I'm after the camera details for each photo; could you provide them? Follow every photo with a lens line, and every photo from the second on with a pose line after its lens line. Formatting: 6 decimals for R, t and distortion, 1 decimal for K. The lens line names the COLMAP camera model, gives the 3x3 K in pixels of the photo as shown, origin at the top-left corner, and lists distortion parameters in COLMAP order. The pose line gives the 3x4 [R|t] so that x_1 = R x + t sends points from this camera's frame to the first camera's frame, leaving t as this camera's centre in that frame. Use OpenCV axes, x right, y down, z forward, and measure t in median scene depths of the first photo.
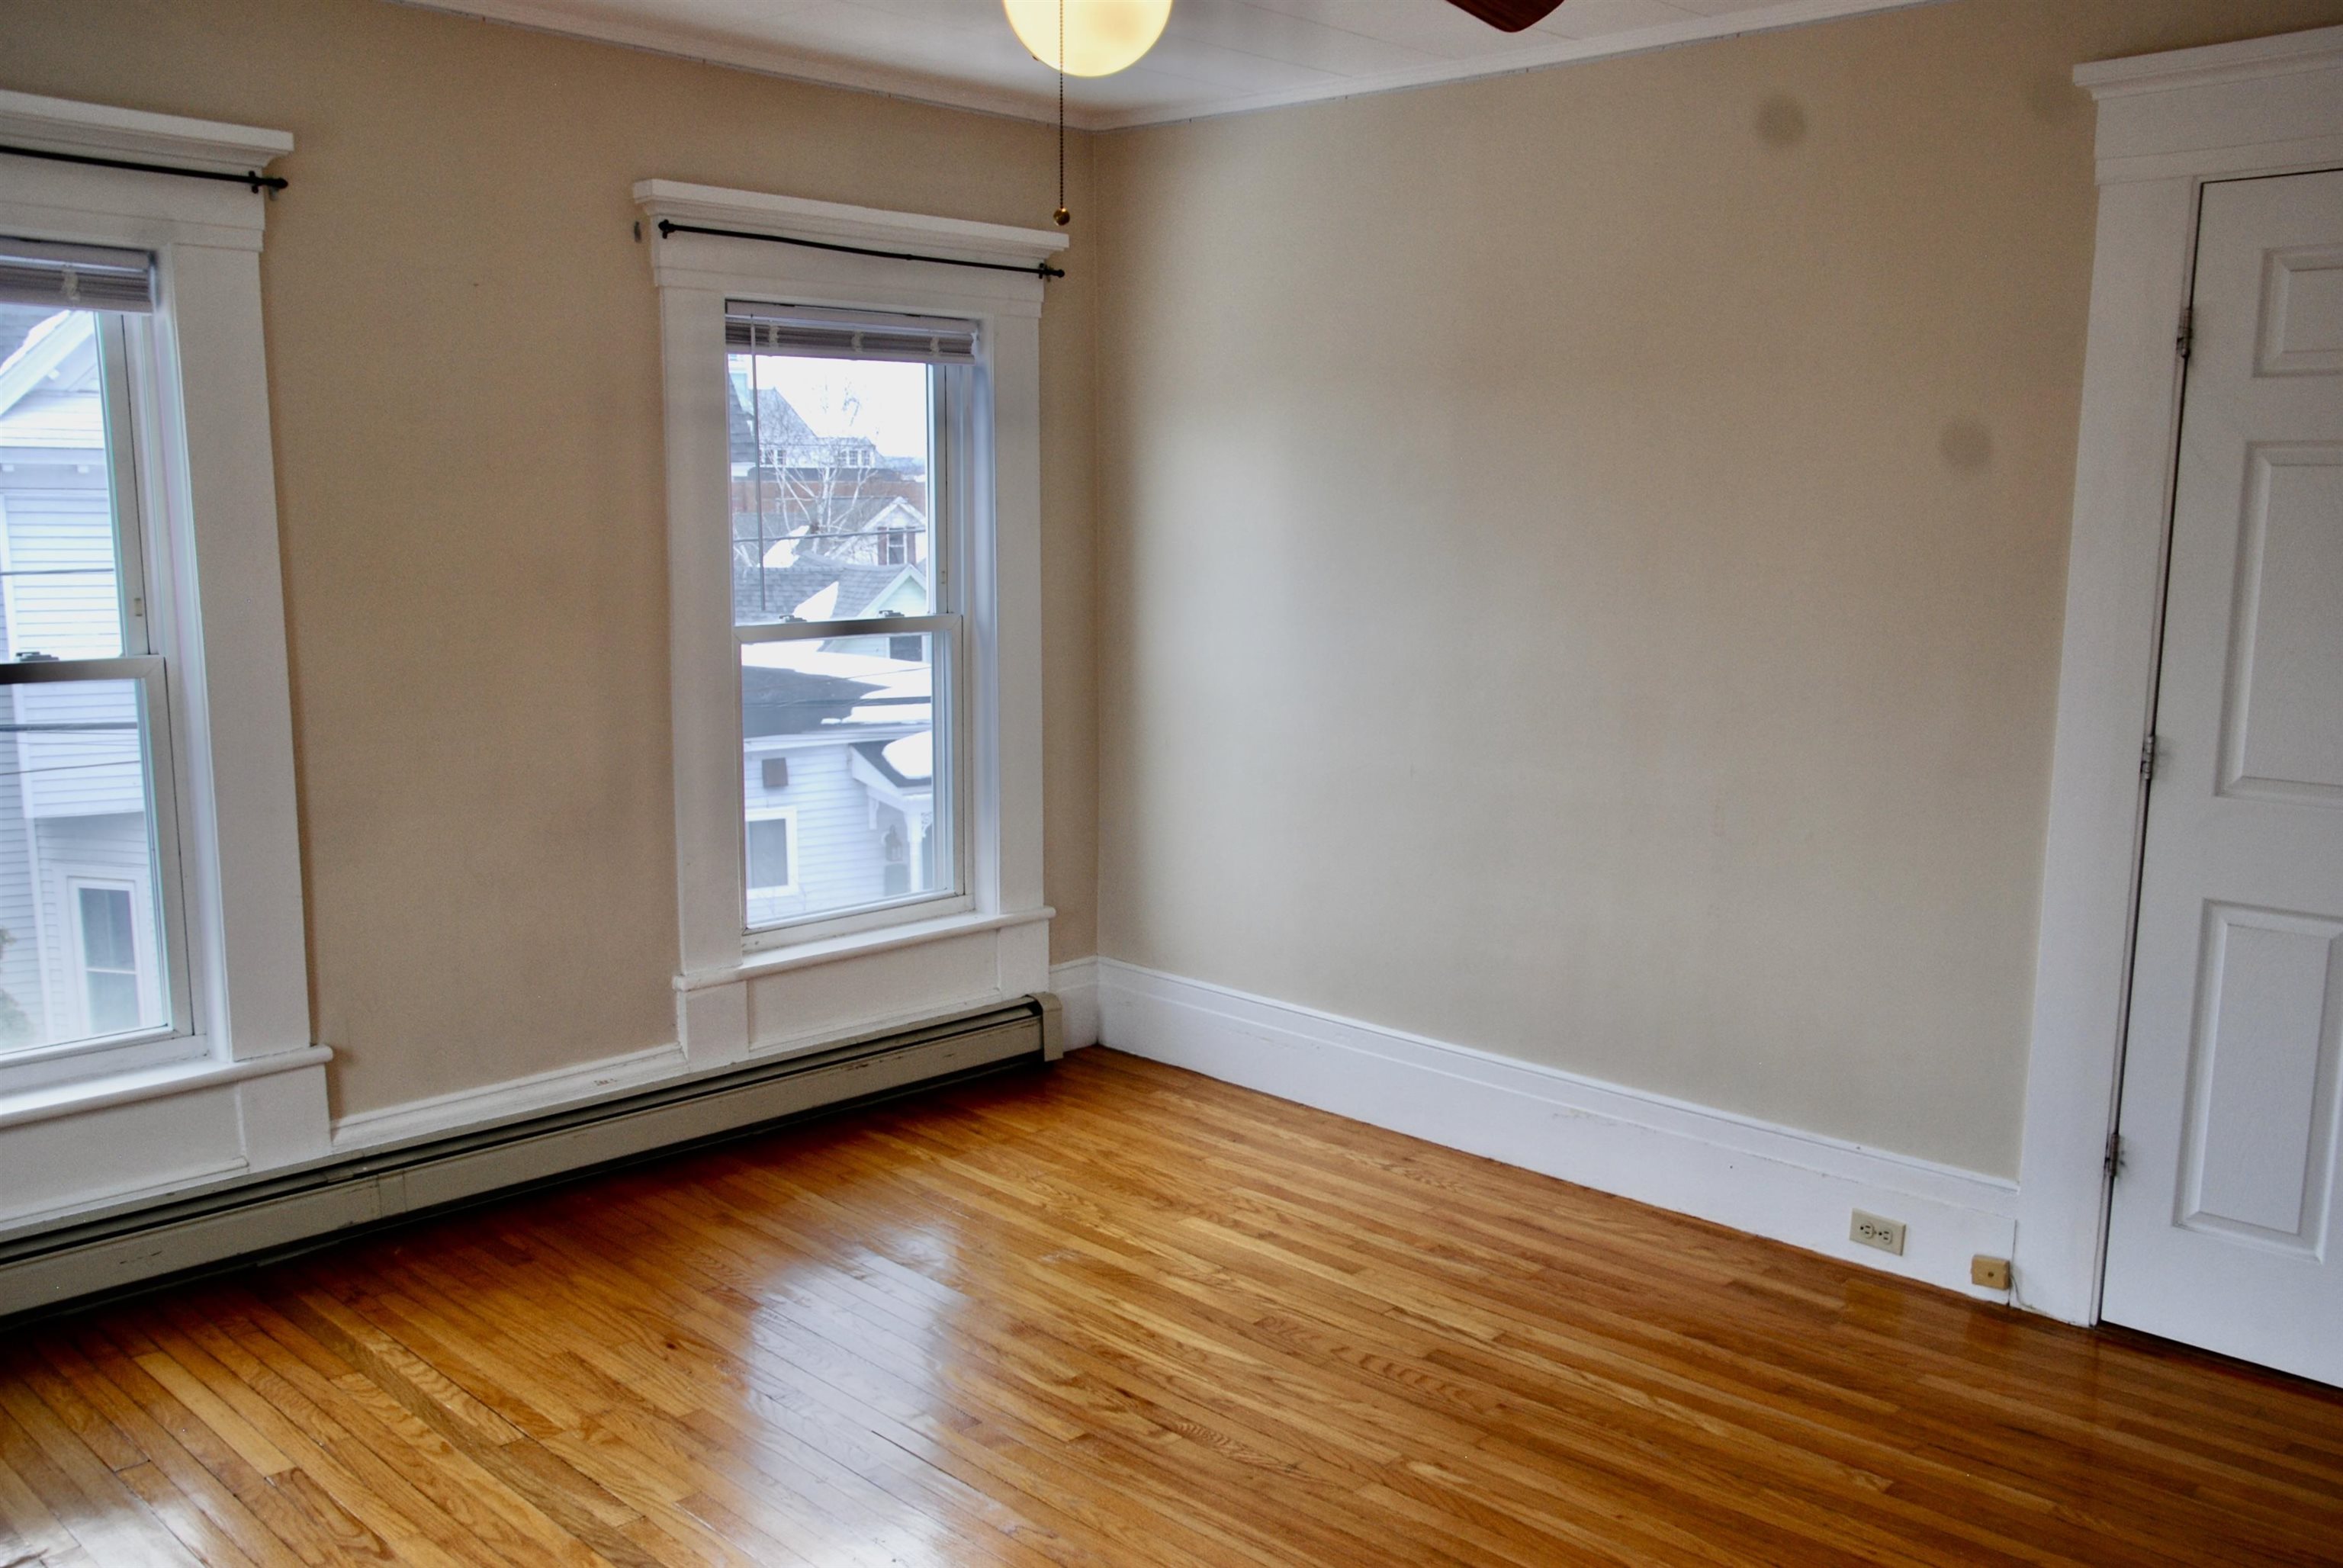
lens RADIAL K [[1997.2, 0, 1181.8], [0, 1997.2, 803.4], [0, 0, 1]] dist [-0.043318, 0.059321]
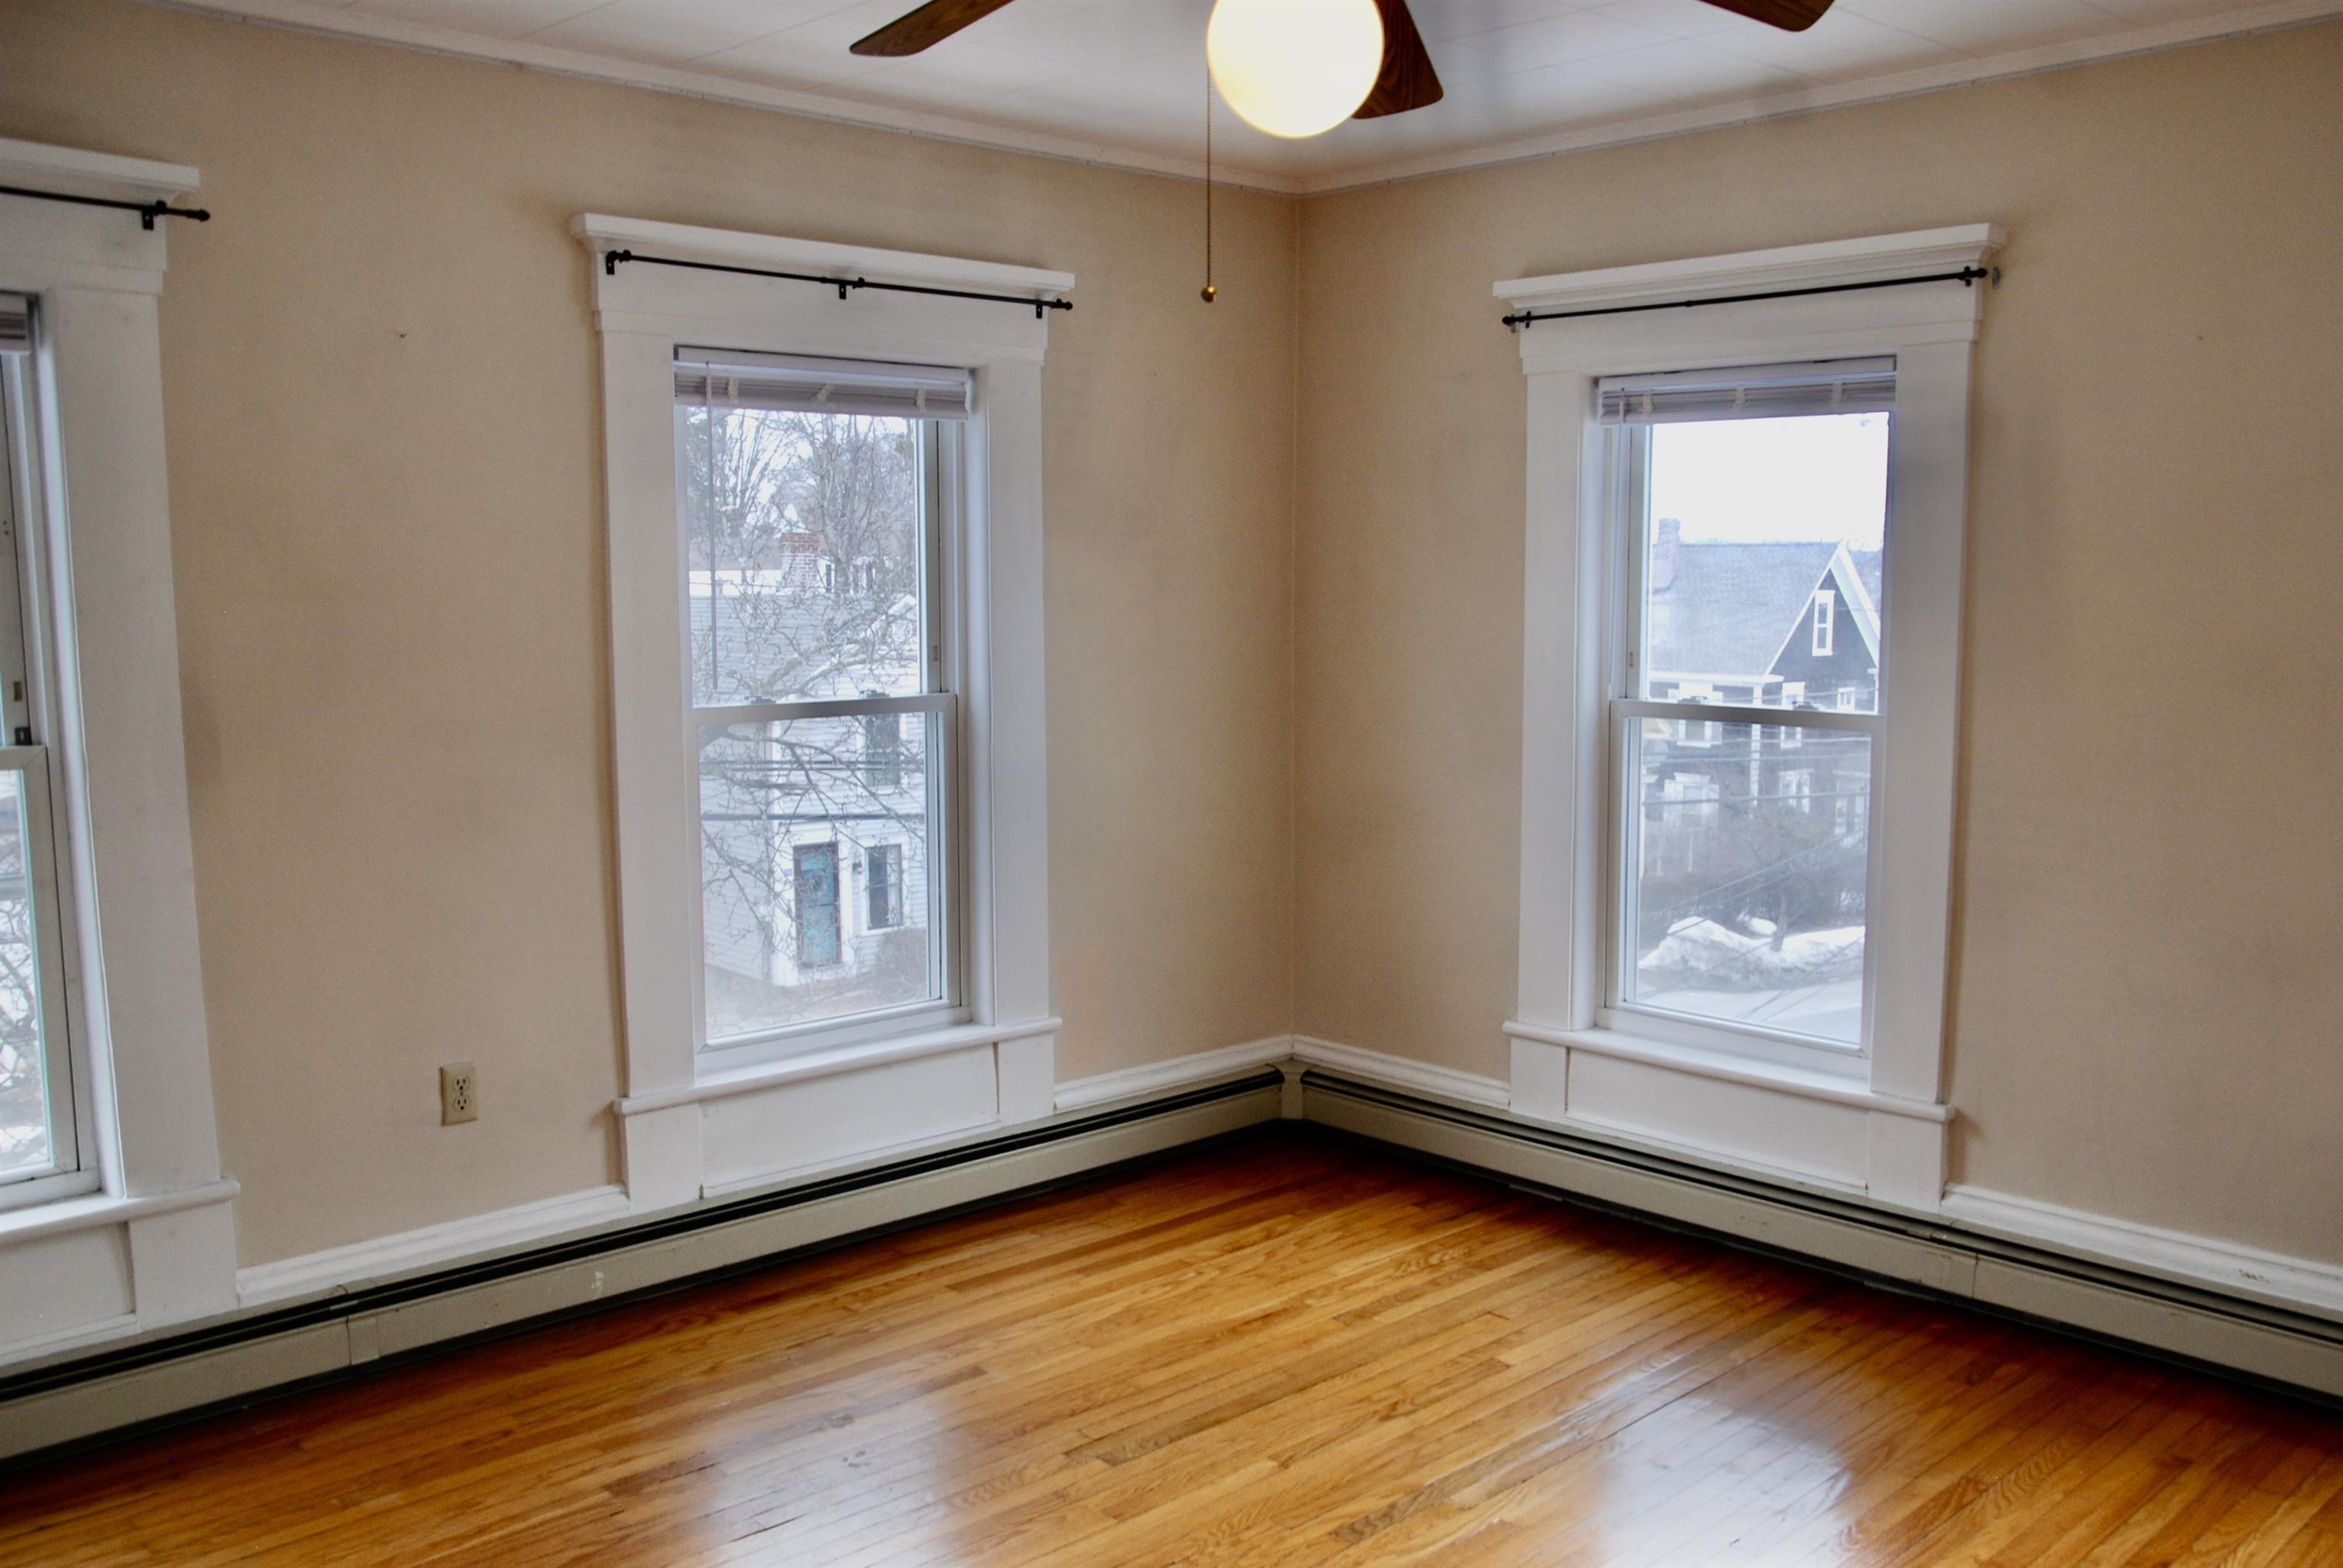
lens RADIAL K [[1997.2, 0, 1187.8], [0, 1997.2, 792.0], [0, 0, 1]] dist [-0.043318, 0.059321]
pose [[-0.044232, 0.104502, -0.993541, 0.592903], [-0.147433, 0.982942, 0.109951, -0.093557], [0.988083, 0.151344, -0.028071, 0.626468]]
